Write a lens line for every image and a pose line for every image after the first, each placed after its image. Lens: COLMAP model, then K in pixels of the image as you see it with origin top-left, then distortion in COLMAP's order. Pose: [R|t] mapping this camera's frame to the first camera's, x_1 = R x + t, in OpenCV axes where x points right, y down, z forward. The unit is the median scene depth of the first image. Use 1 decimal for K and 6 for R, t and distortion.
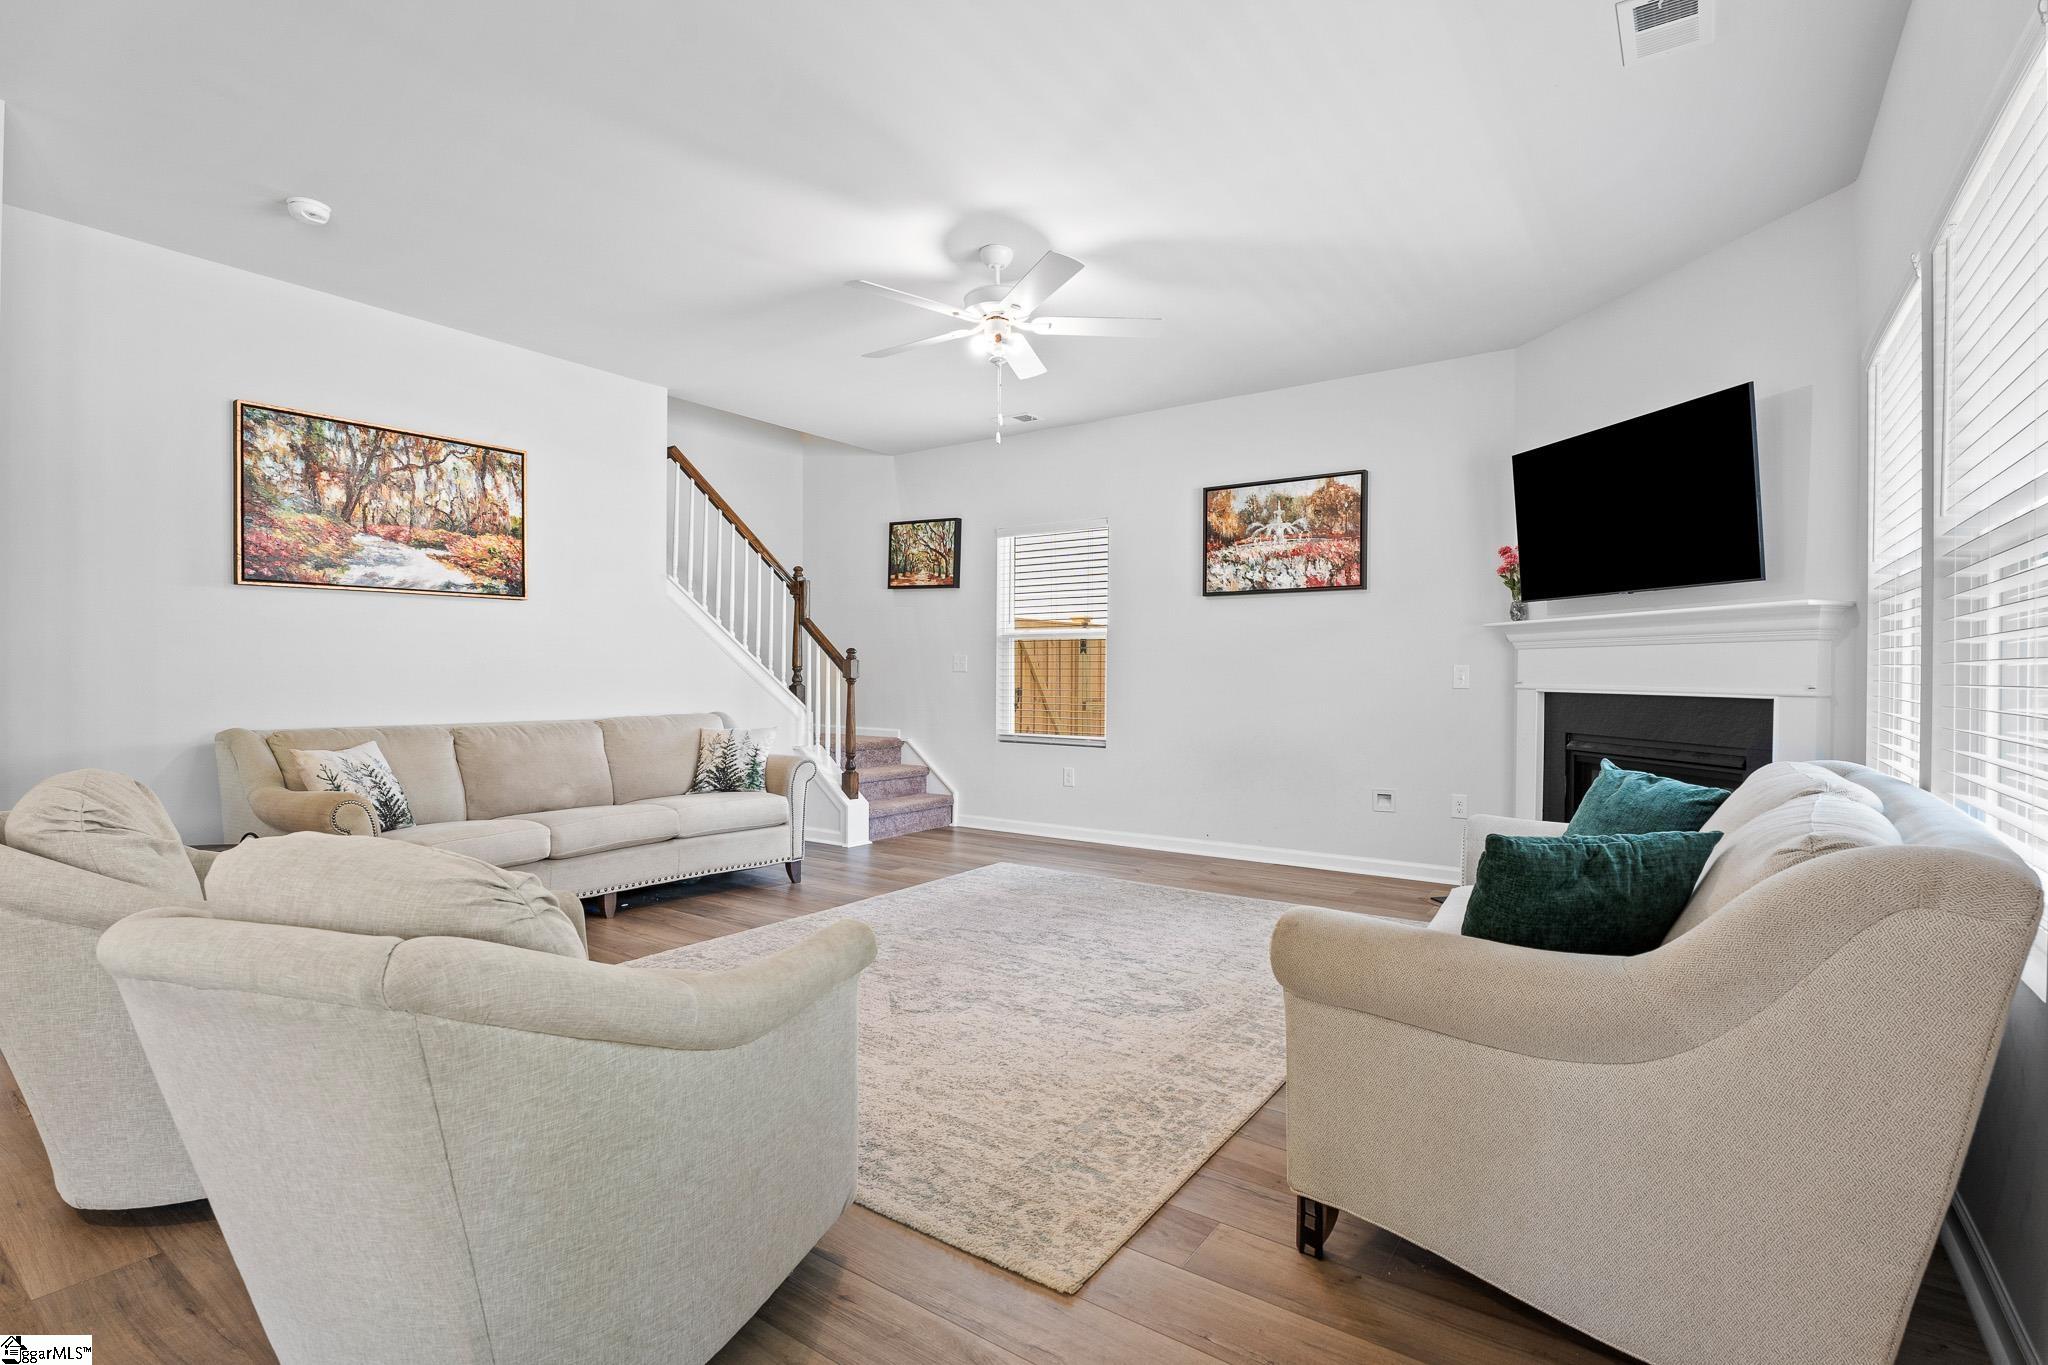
lens RADIAL K [[949.5, 0, 1027.1], [0, 949.5, 648.4], [0, 0, 1]] dist [-0.020368, 0.000015]
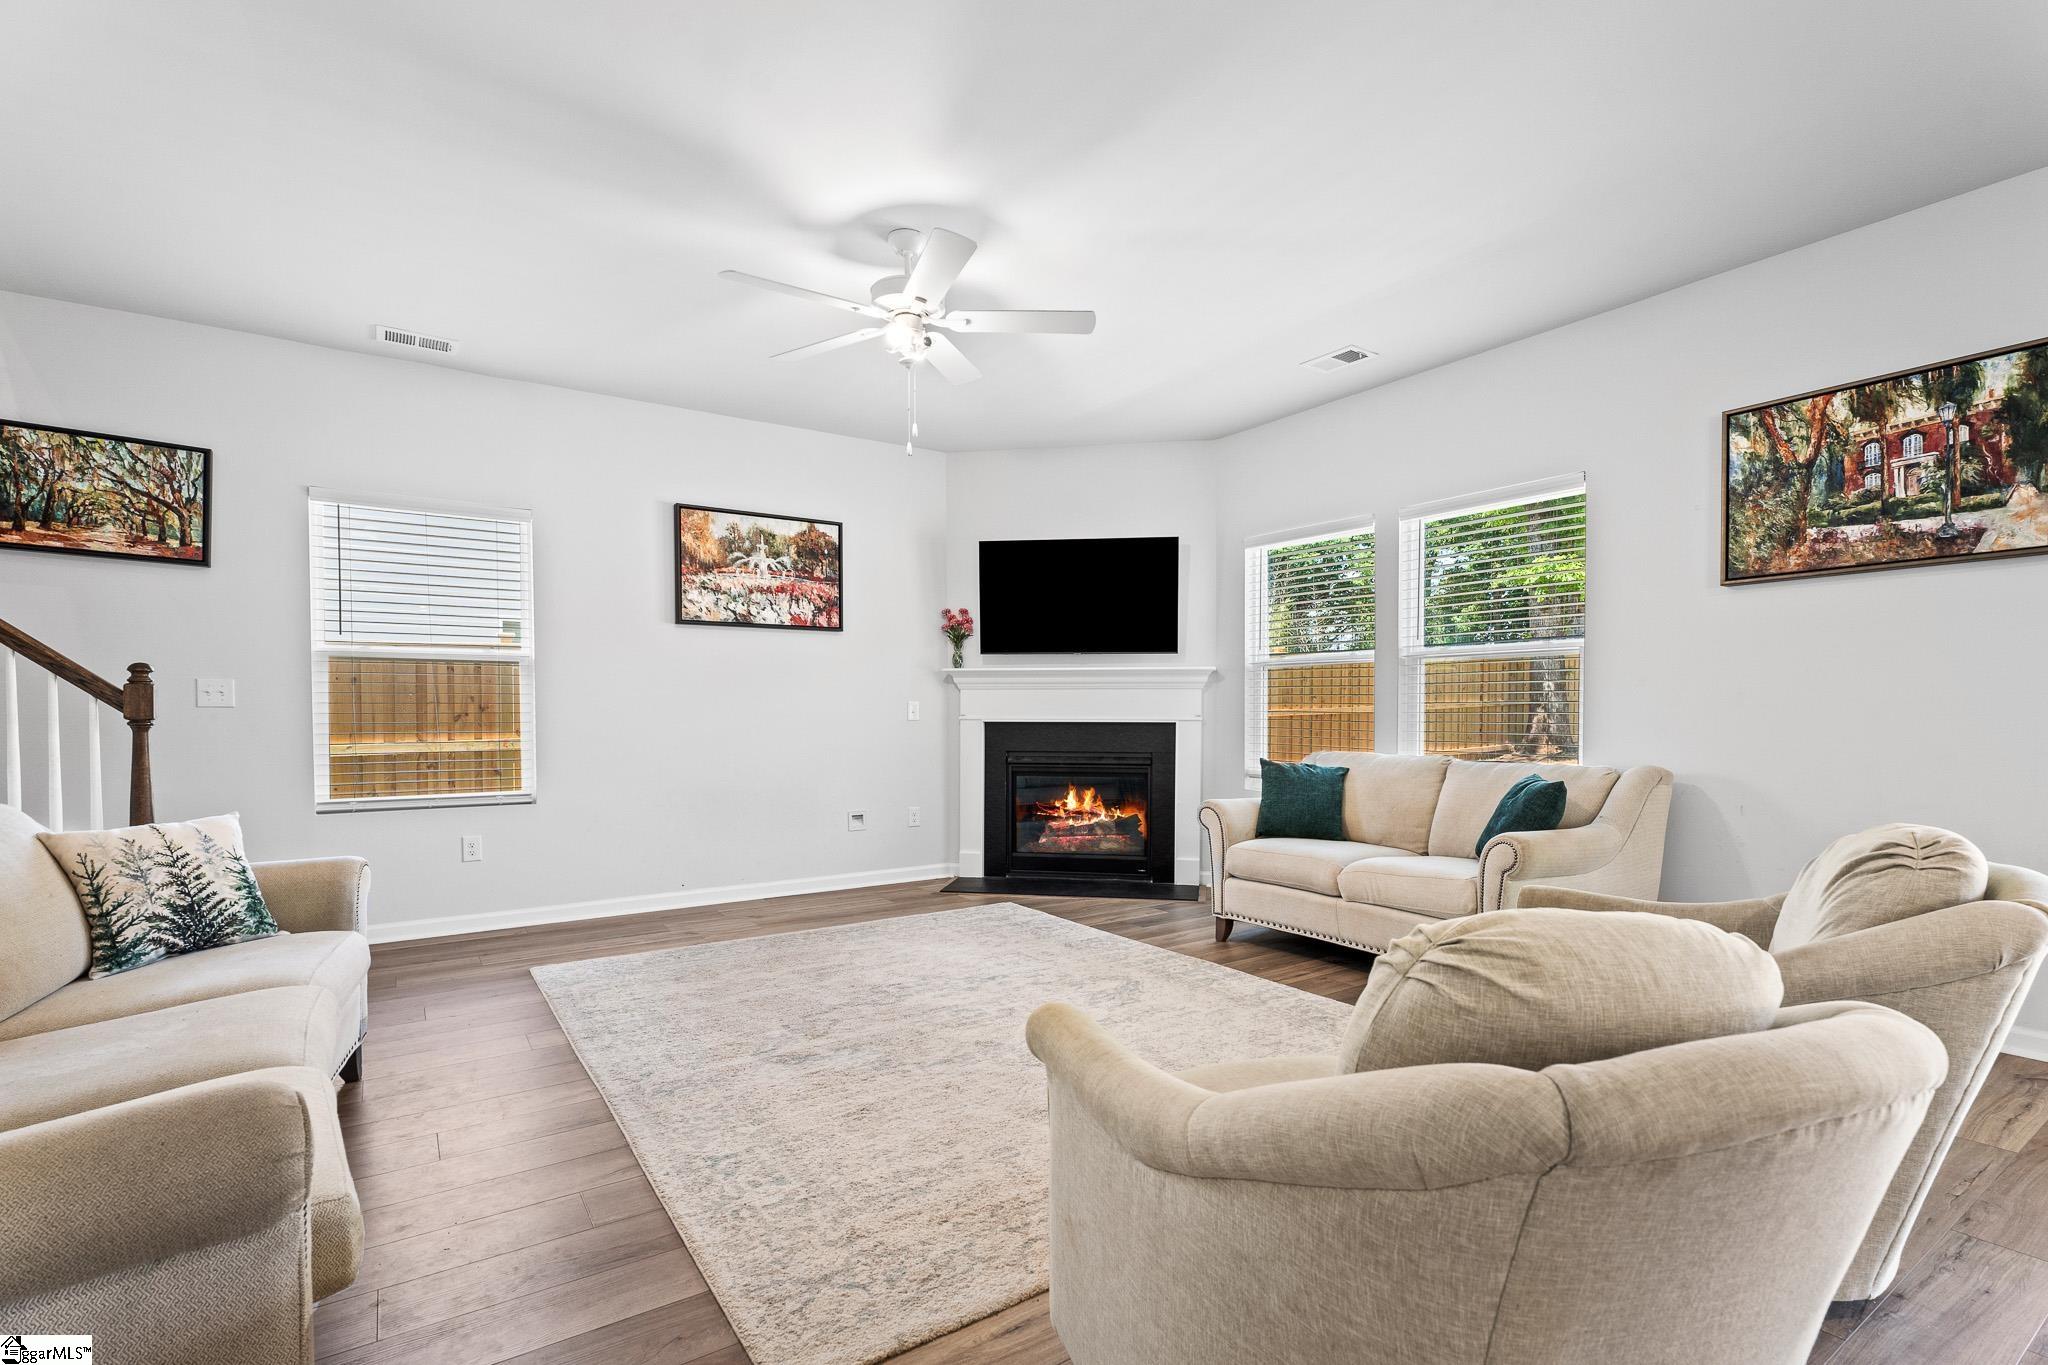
lens RADIAL K [[943.5, 0, 1025.7], [0, 943.5, 701.5], [0, 0, 1]] dist [0.008038, 0.000075]
pose [[0.363280, 0.004282, 0.931670, -0.564239], [-0.022264, 0.999744, 0.004086, 0.009052], [-0.931414, -0.022227, 0.363282, 0.383984]]
